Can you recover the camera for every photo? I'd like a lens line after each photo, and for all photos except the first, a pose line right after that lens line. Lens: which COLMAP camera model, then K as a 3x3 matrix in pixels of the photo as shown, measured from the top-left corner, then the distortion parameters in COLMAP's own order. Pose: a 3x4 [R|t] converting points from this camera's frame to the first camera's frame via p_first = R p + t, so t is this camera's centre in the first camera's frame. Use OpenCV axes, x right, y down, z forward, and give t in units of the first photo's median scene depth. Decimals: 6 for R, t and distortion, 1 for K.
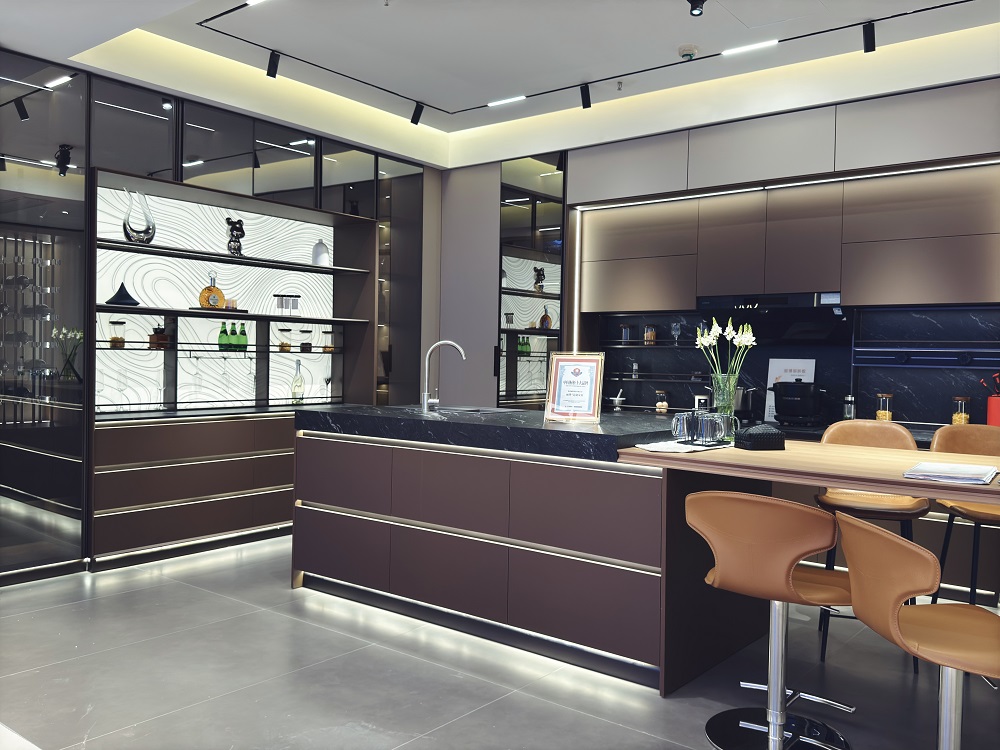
lens RADIAL K [[847.8, 0, 500.0], [0, 847.8, 375.0], [0, 0, 1]] dist [0.115042, -0.179257]
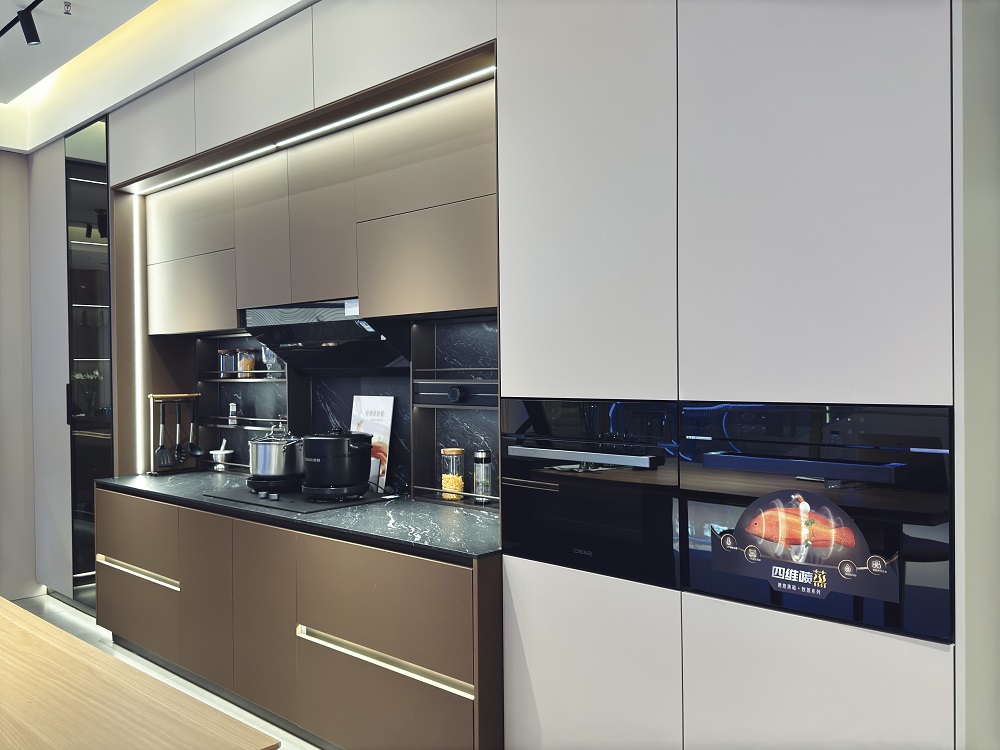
lens RADIAL K [[847.8, 0, 500.0], [0, 847.8, 375.0], [0, 0, 1]] dist [0.115042, -0.179257]
pose [[0.994955, -0.031172, -0.095351, 0.344922], [0.029861, 0.999439, -0.015142, -0.015047], [0.095770, 0.012218, 0.995329, 0.224958]]
